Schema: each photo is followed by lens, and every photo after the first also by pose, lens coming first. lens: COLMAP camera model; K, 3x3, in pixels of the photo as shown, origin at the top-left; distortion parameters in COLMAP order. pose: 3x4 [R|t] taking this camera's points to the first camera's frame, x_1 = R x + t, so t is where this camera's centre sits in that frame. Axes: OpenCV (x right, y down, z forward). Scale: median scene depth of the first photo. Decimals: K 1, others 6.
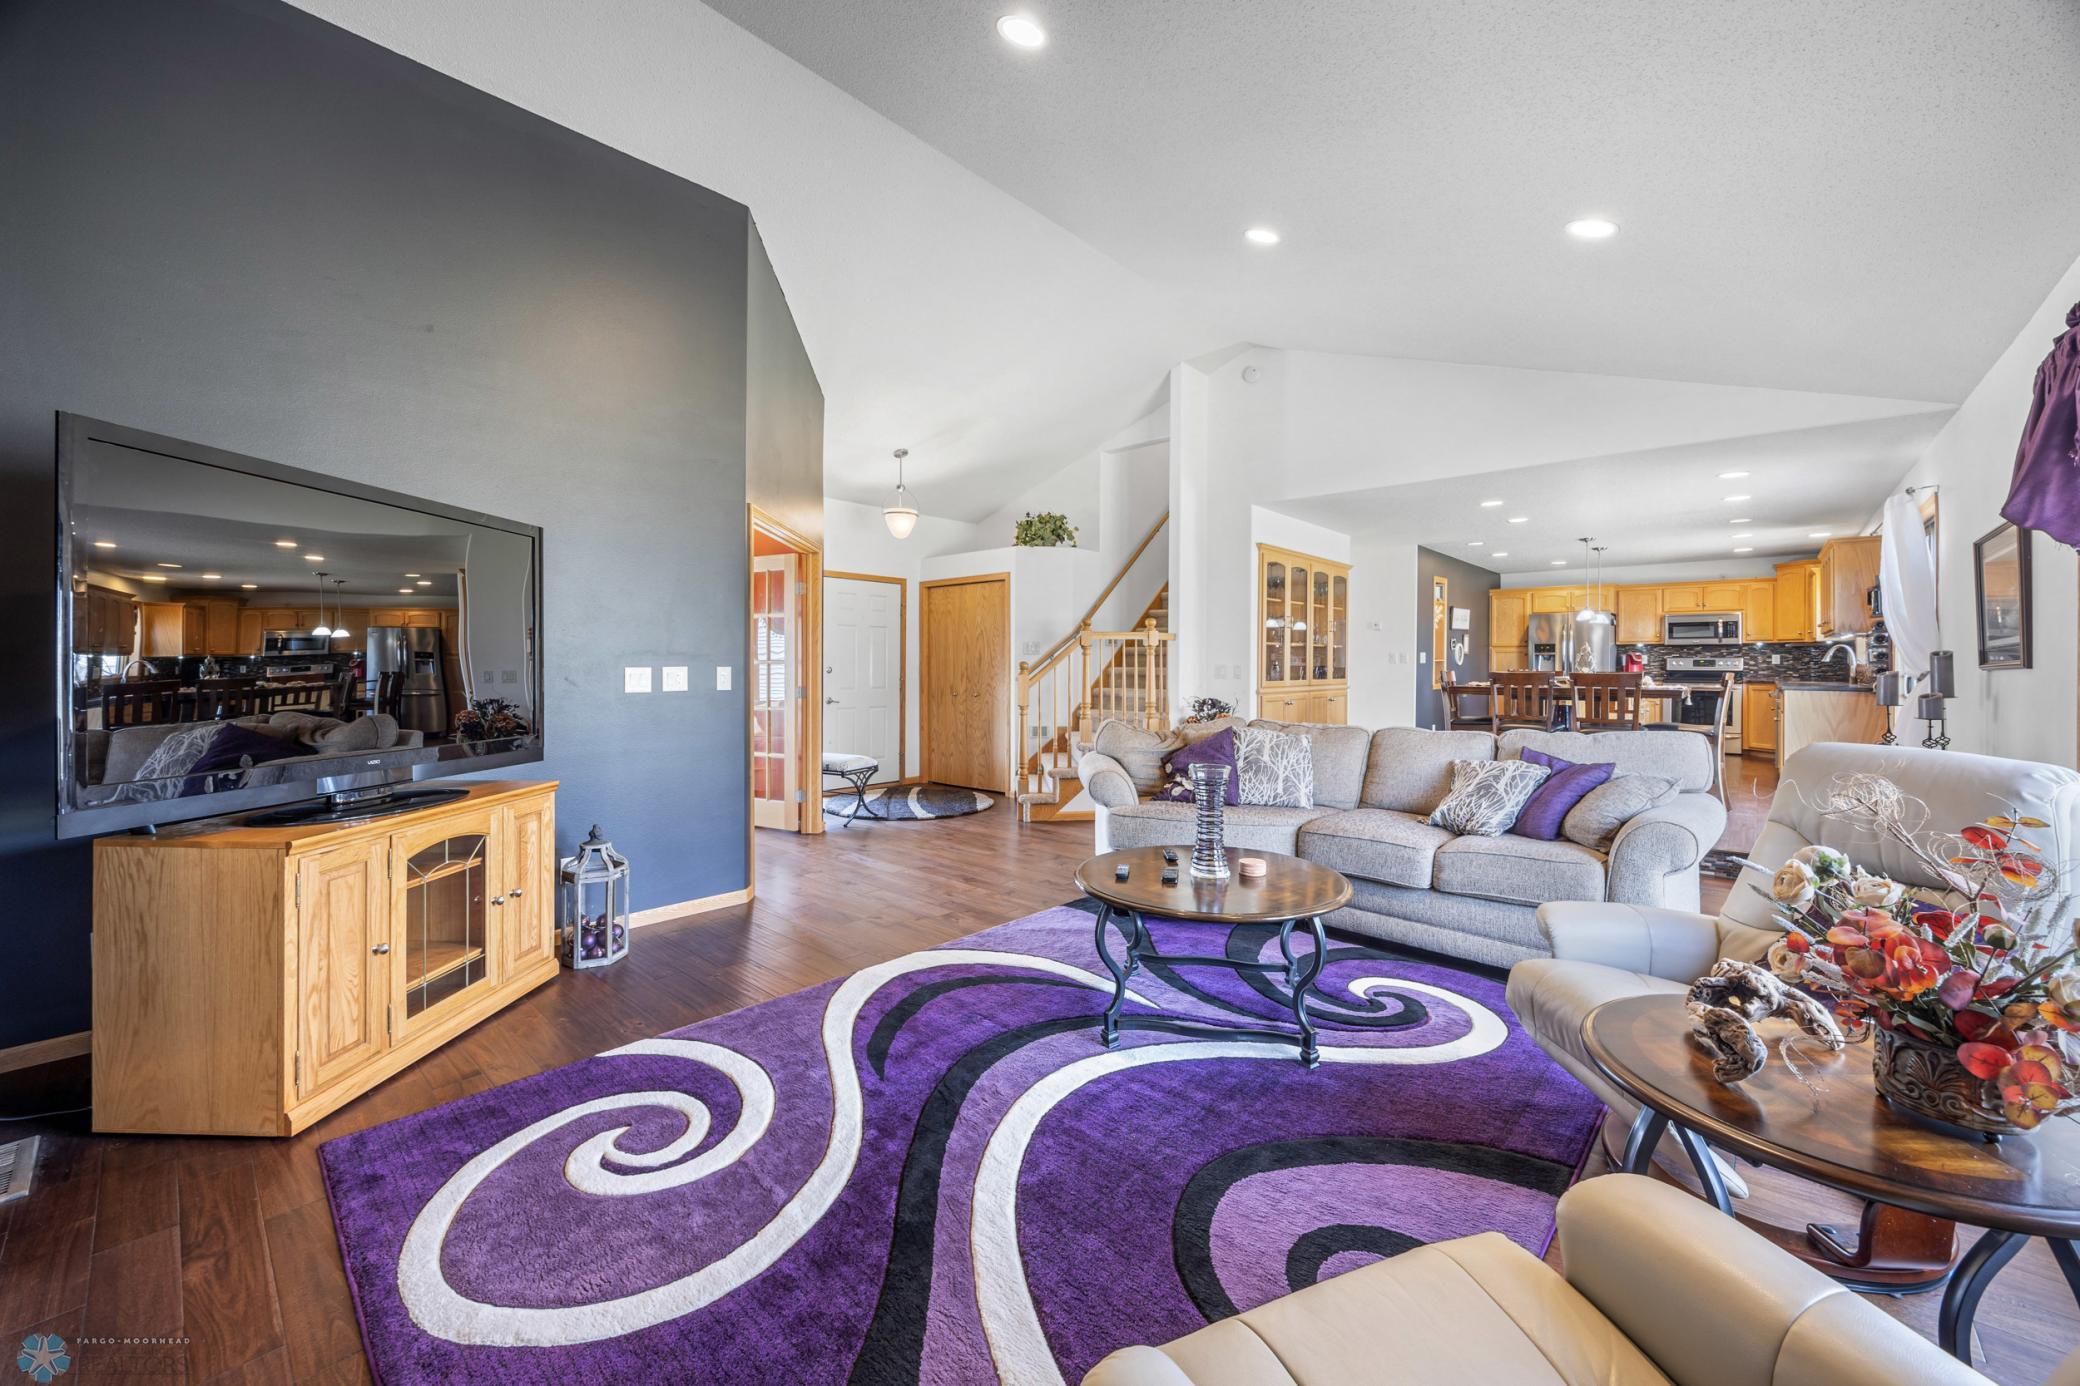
lens RADIAL K [[794.5, 0, 1035.9], [0, 794.5, 675.6], [0, 0, 1]] dist [0.002004, 0.000108]
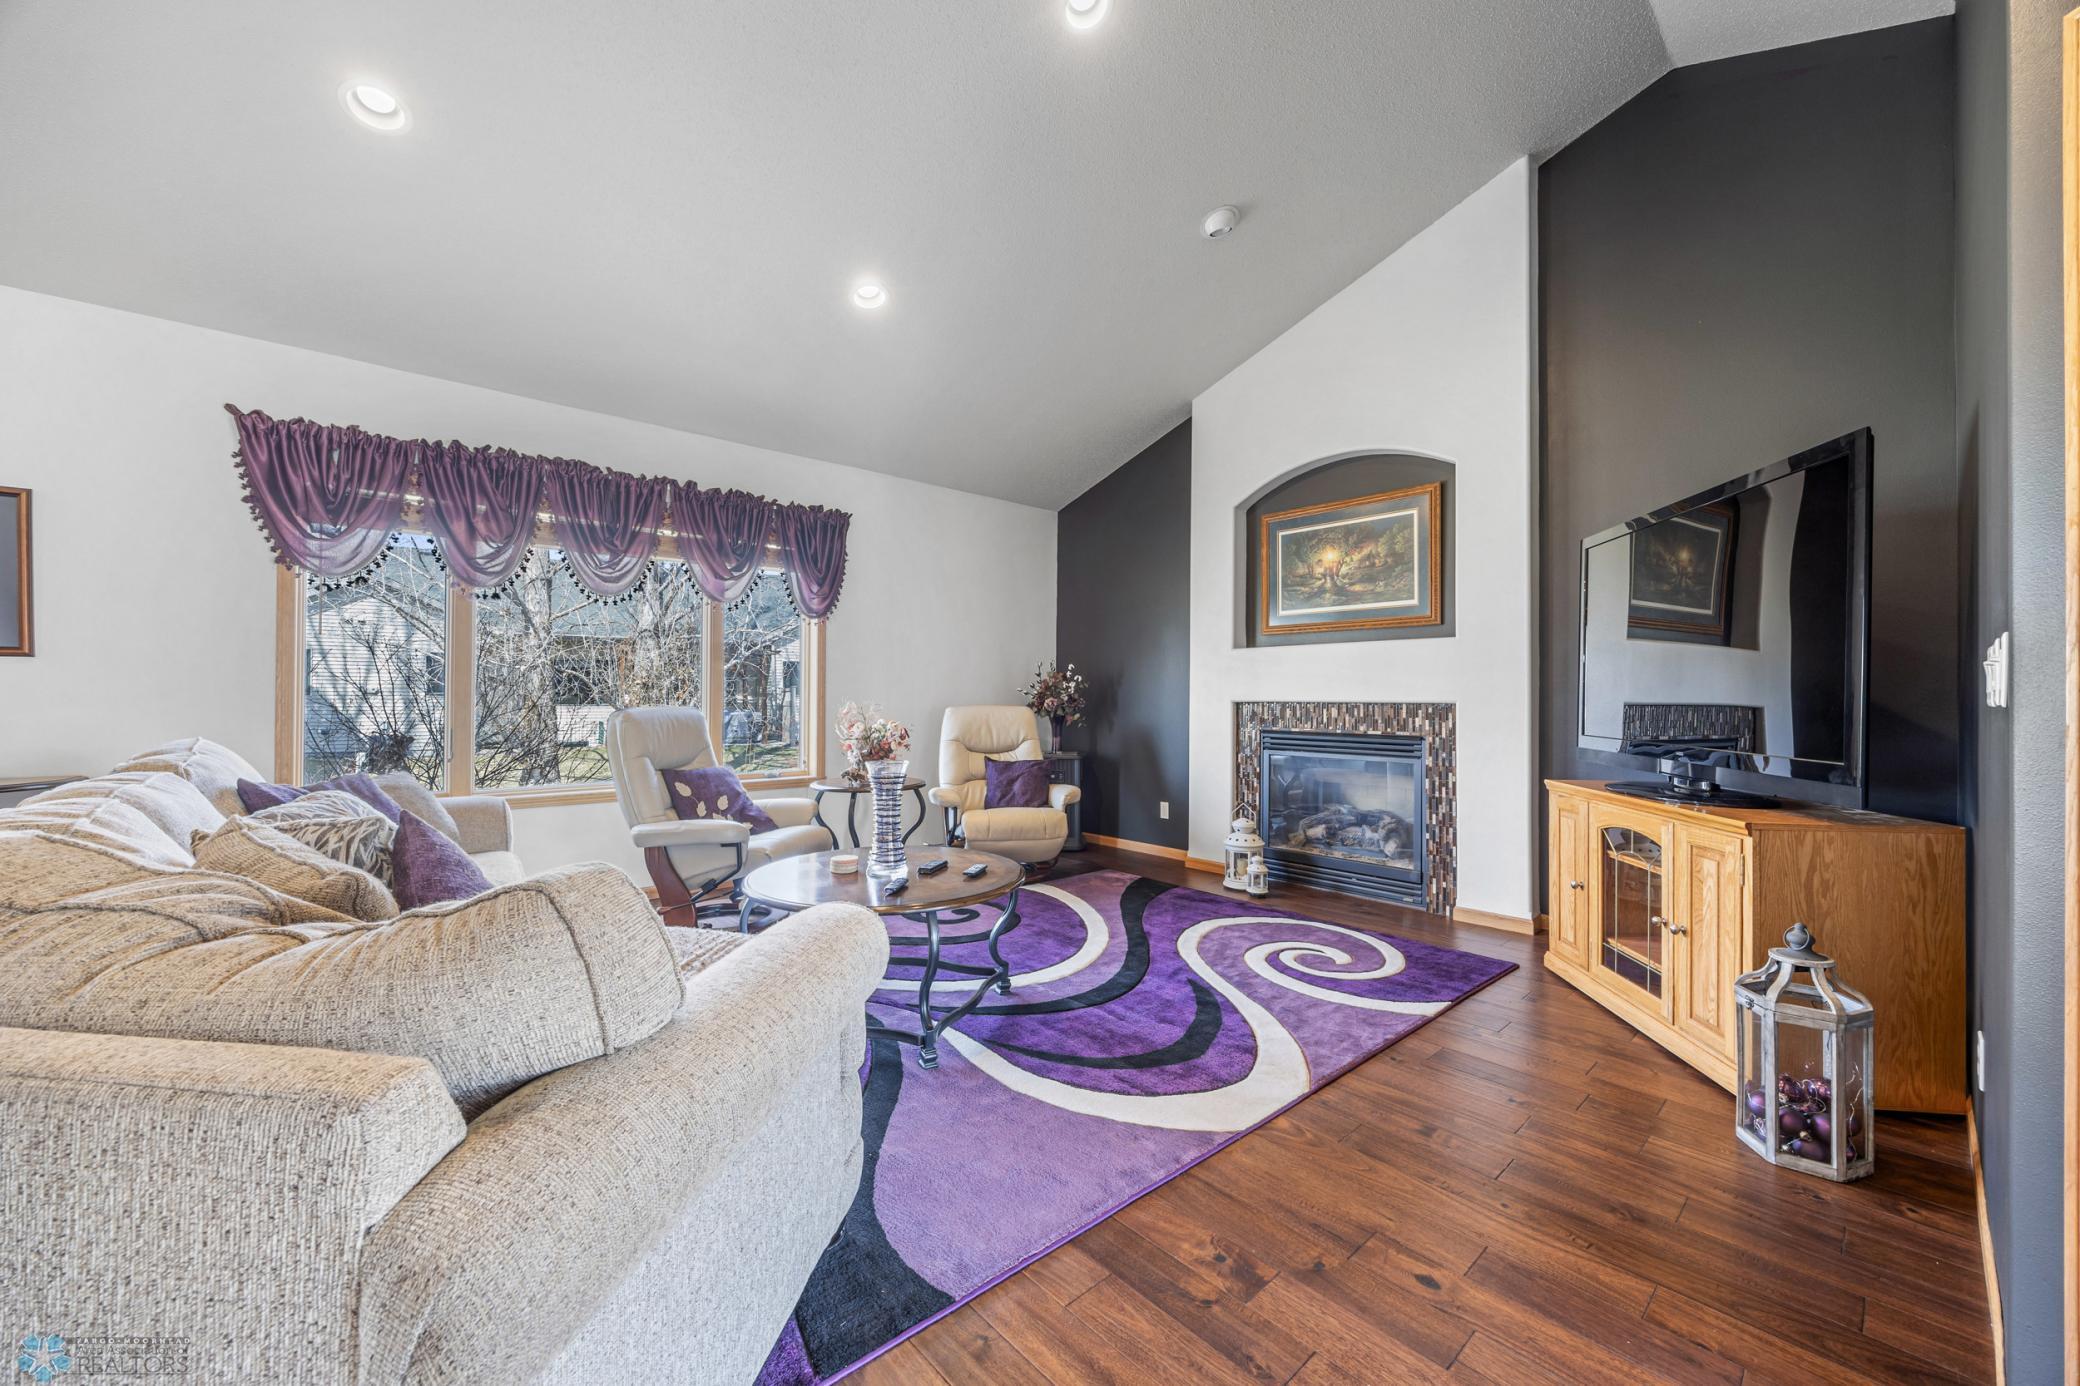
lens RADIAL K [[794.5, 0, 1038.1], [0, 794.5, 698.6], [0, 0, 1]] dist [0.002004, 0.000108]
pose [[-0.995207, -0.002216, 0.097765, -0.034841], [-0.002266, 0.999997, -0.000398, 0.016931], [-0.097764, -0.000618, -0.995209, 1.101258]]
